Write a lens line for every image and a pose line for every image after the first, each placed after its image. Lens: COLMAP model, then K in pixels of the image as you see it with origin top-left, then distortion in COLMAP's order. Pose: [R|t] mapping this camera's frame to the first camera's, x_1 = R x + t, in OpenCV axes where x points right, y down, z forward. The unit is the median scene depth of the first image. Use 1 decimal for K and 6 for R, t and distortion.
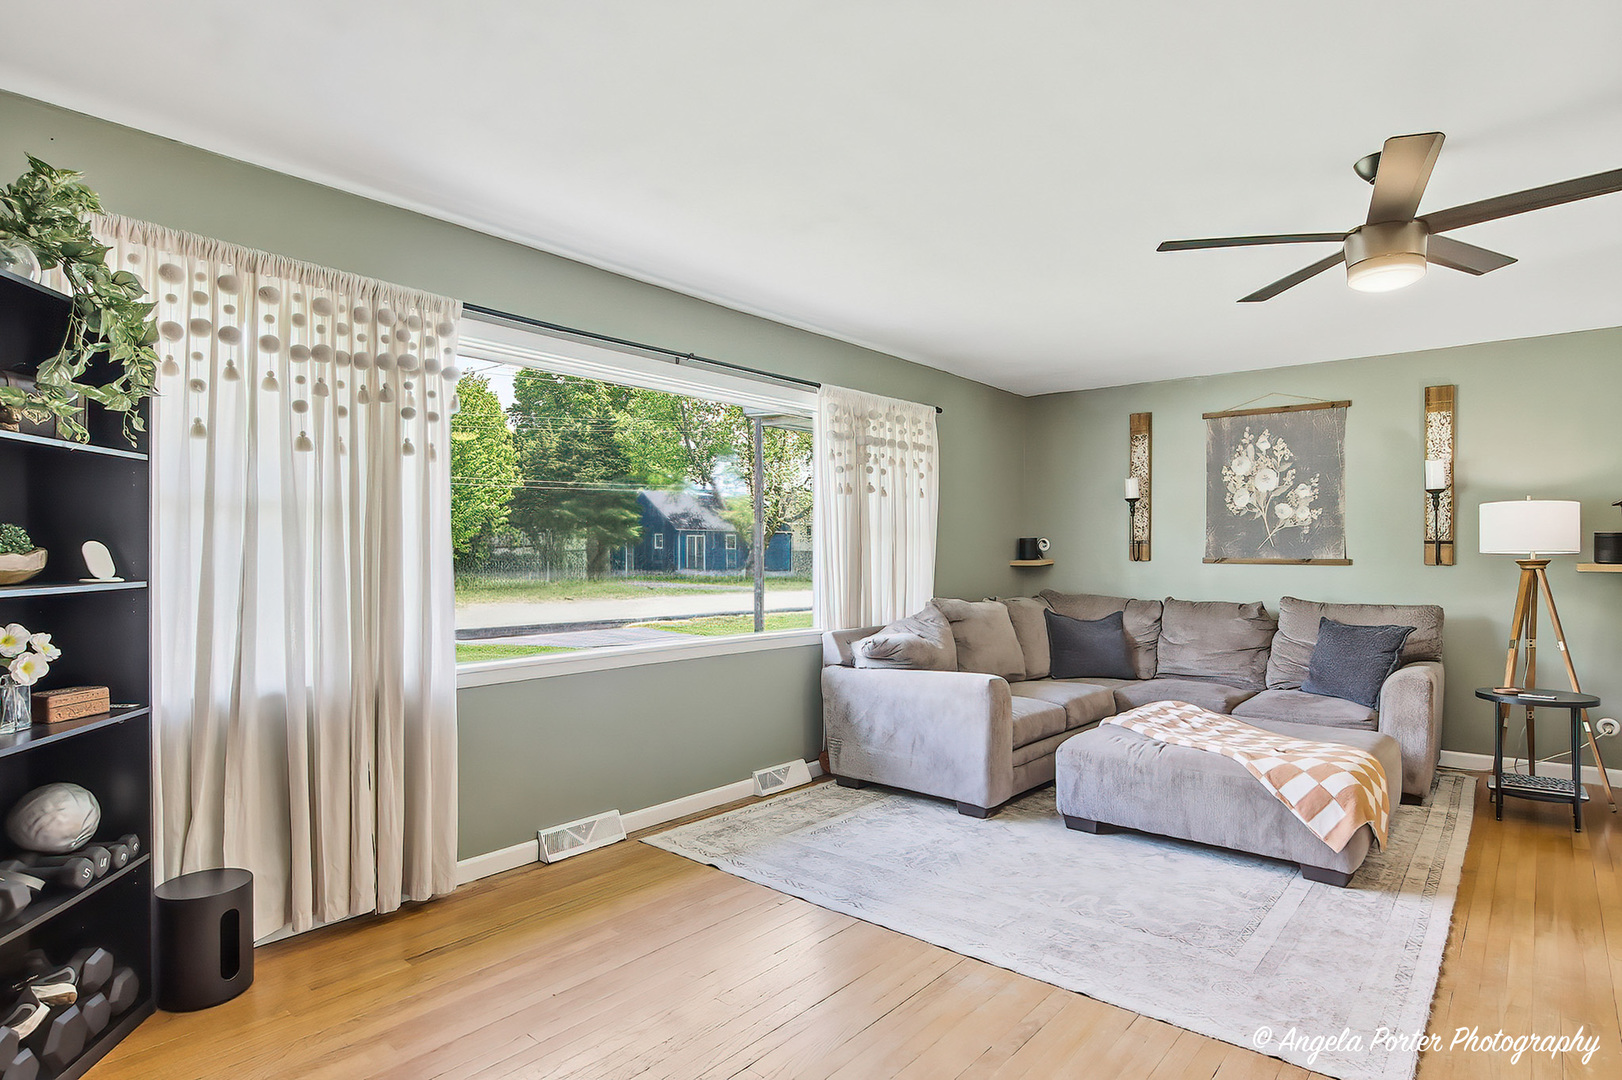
lens RADIAL K [[862.9, 0, 814.3], [0, 862.9, 548.4], [0, 0, 1]] dist [-0.026308, -0.000069]
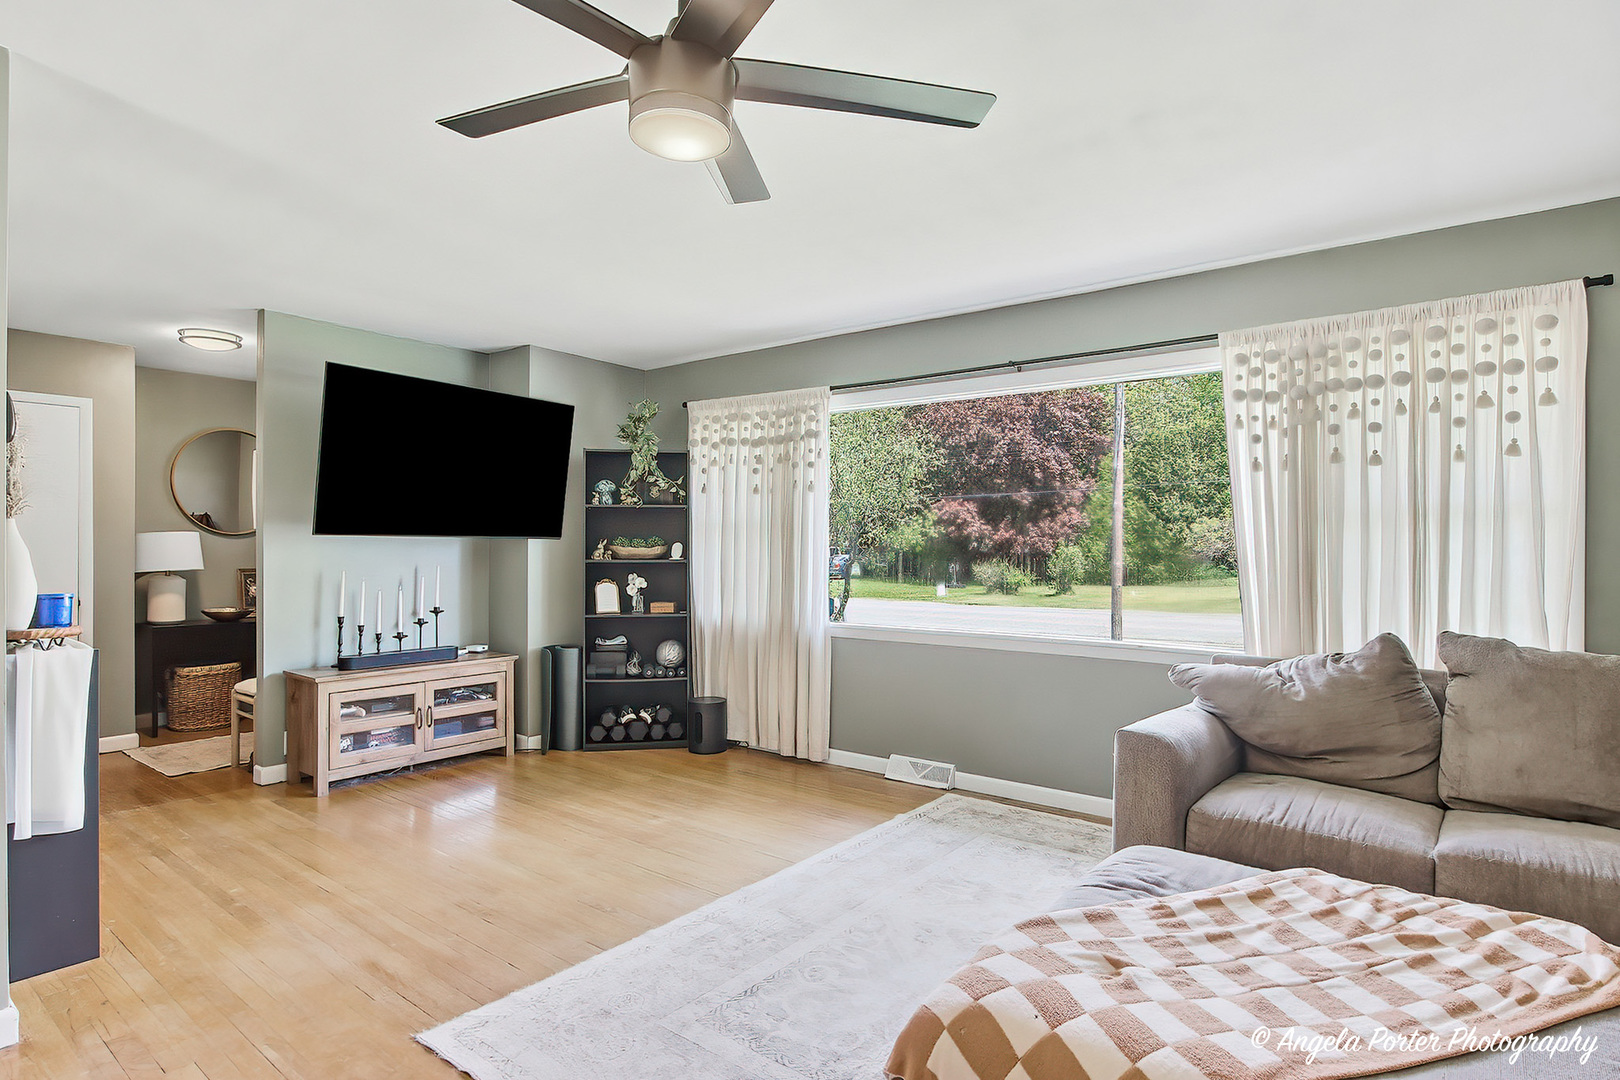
lens RADIAL K [[848.0, 0, 810.0], [0, 848.0, 540.0], [0, 0, 1]] dist [-0.028771, 0.002608]
pose [[0.041948, -0.008422, -0.999084, 0.782067], [-0.002789, 0.999960, -0.008546, 0.002367], [0.999116, 0.003145, 0.041923, 0.628283]]
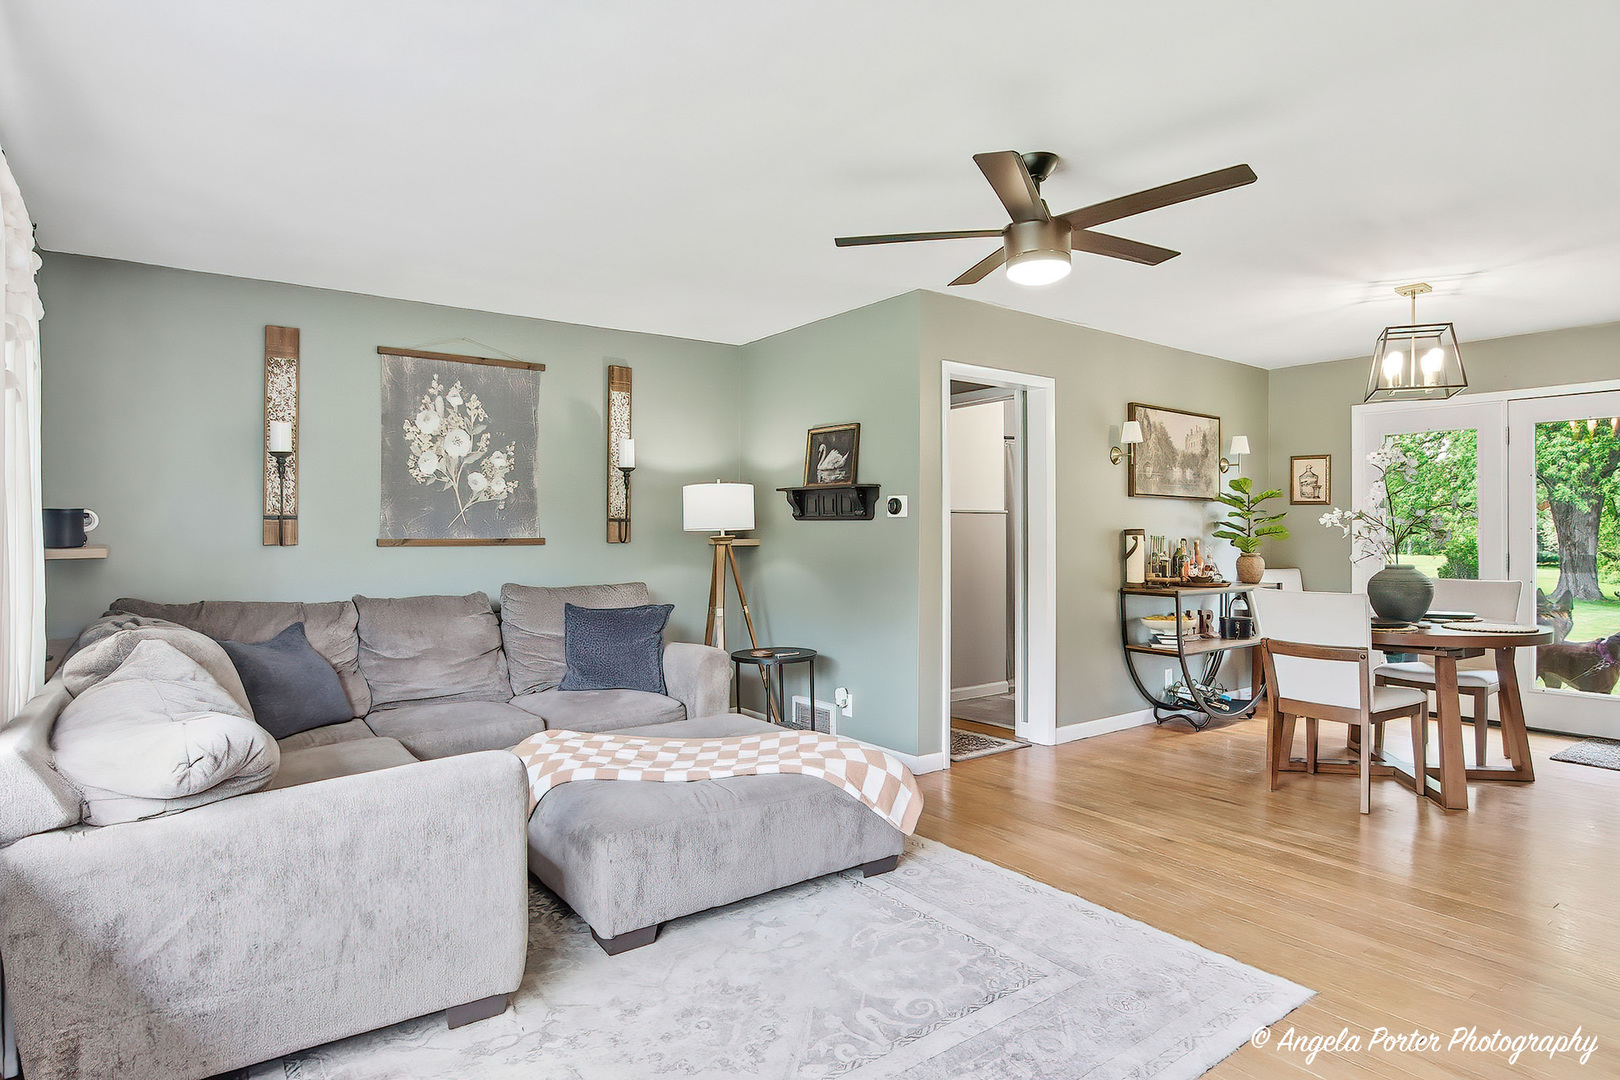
lens RADIAL K [[891.2, 0, 810.0], [0, 891.2, 529.3], [0, 0, 1]] dist [-0.021308, 0.001855]
pose [[0.227115, -0.003271, 0.973862, -0.276692], [0.002661, 0.999993, 0.002738, 0.001436], [-0.973864, 0.001970, 0.227122, 0.599228]]
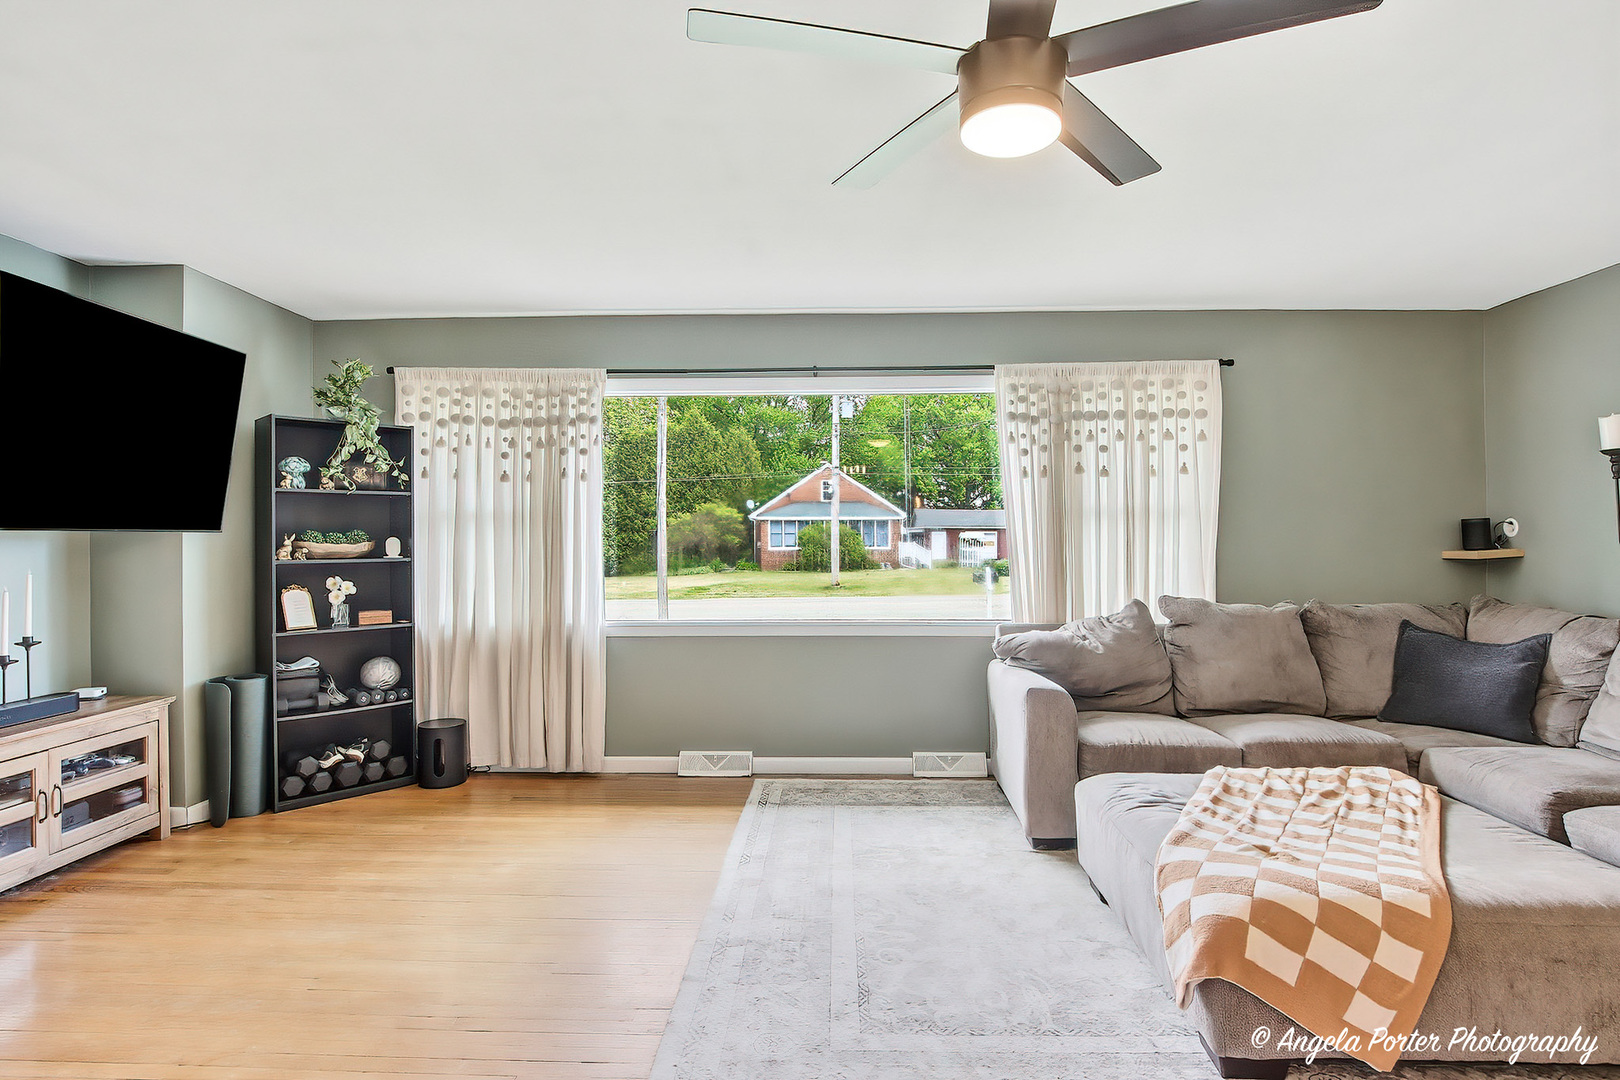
lens RADIAL K [[837.0, 0, 811.0], [0, 837.0, 534.6], [0, 0, 1]] dist [-0.026496, 0.001265]
pose [[0.622975, -0.008599, -0.782195, 0.635132], [0.006683, 0.999962, -0.005669, 0.001549], [0.782213, -0.001696, 0.623008, 0.270864]]
